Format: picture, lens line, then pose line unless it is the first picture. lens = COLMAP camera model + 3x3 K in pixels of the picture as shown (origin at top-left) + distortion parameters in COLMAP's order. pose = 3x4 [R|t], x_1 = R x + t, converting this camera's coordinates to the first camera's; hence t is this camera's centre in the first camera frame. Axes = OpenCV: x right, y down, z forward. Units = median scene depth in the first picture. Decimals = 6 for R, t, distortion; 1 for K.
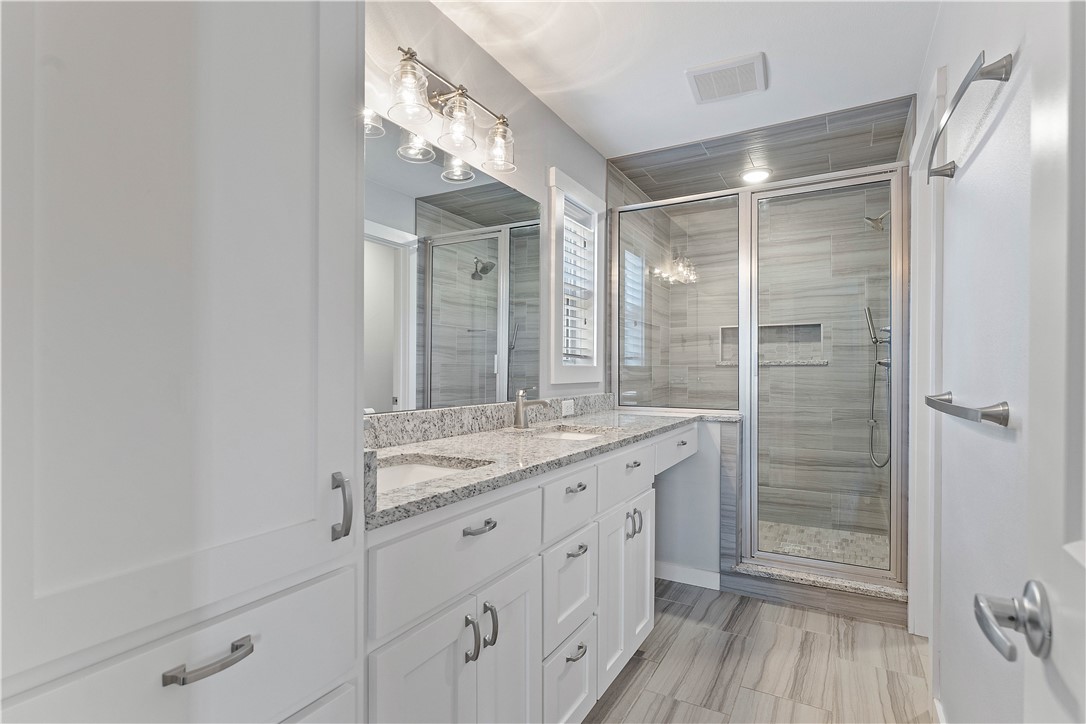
lens RADIAL K [[538.6, 0, 543.3], [0, 538.6, 373.4], [0, 0, 1]] dist [-0.002485, -0.000689]
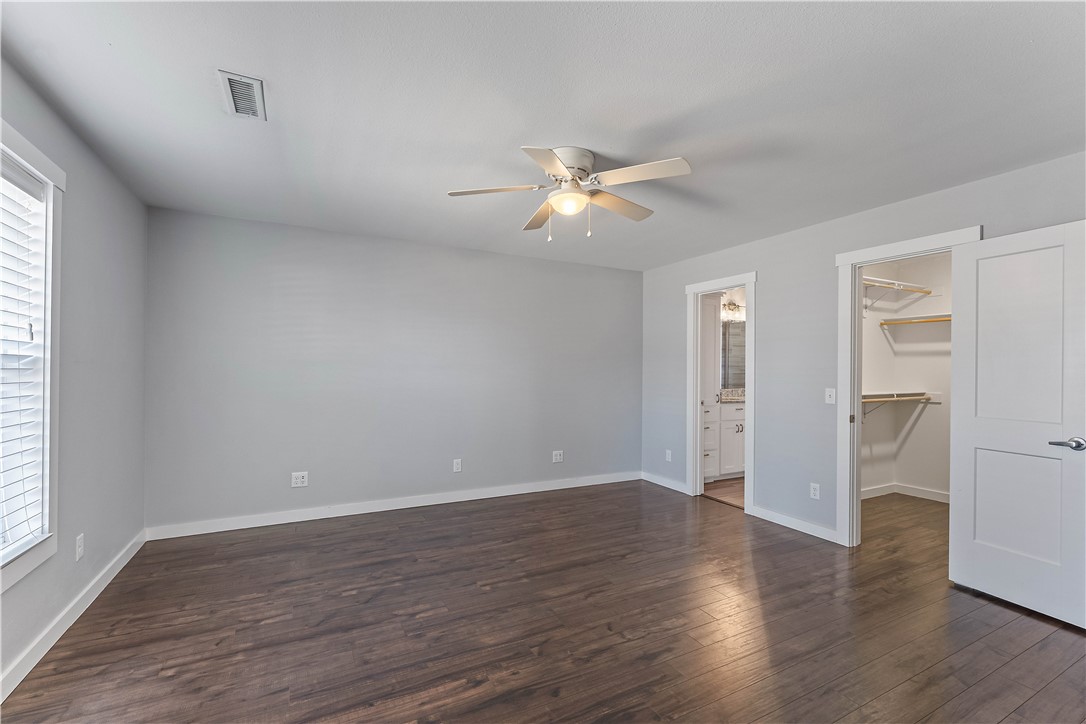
lens RADIAL K [[463.9, 0, 540.9], [0, 463.9, 369.2], [0, 0, 1]] dist [-0.002894, -0.000775]
pose [[0.833489, 0.005979, -0.552504, 0.238092], [-0.005805, 0.999981, 0.002063, -0.033245], [0.552506, 0.001488, 0.833508, -1.181178]]
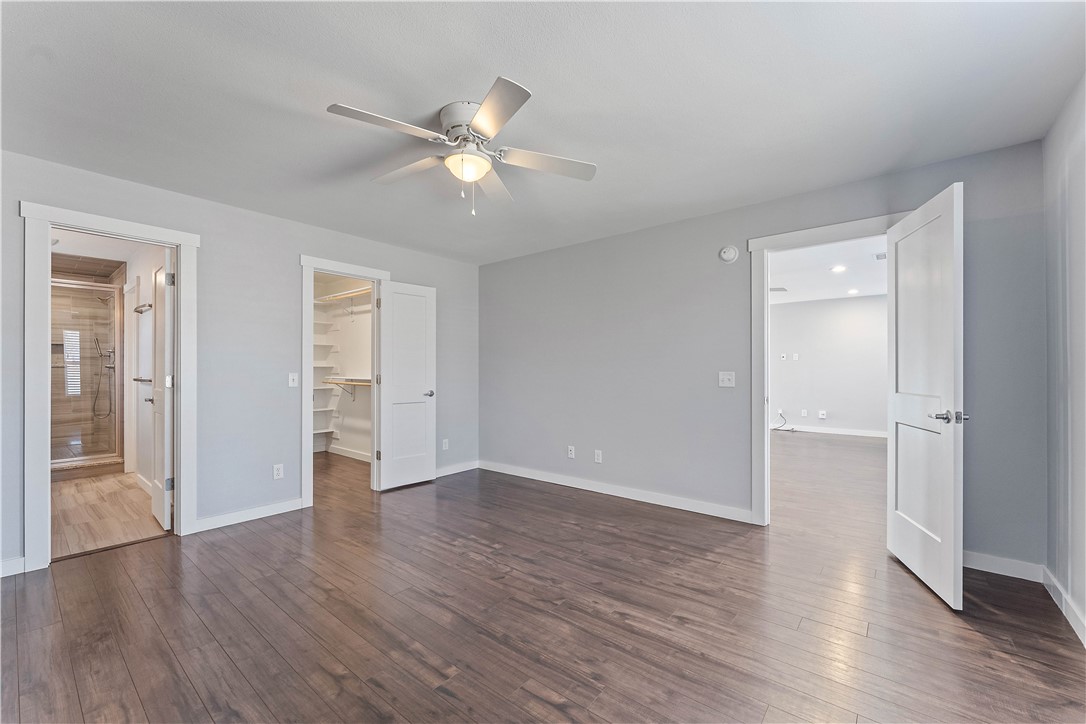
lens RADIAL K [[441.3, 0, 540.4], [0, 441.3, 371.0], [0, 0, 1]] dist [-0.010941, -0.000031]
pose [[0.184317, -0.005481, 0.982852, -0.615499], [0.001715, 0.999985, 0.005255, -0.006533], [-0.982865, 0.000717, 0.184323, -0.820432]]
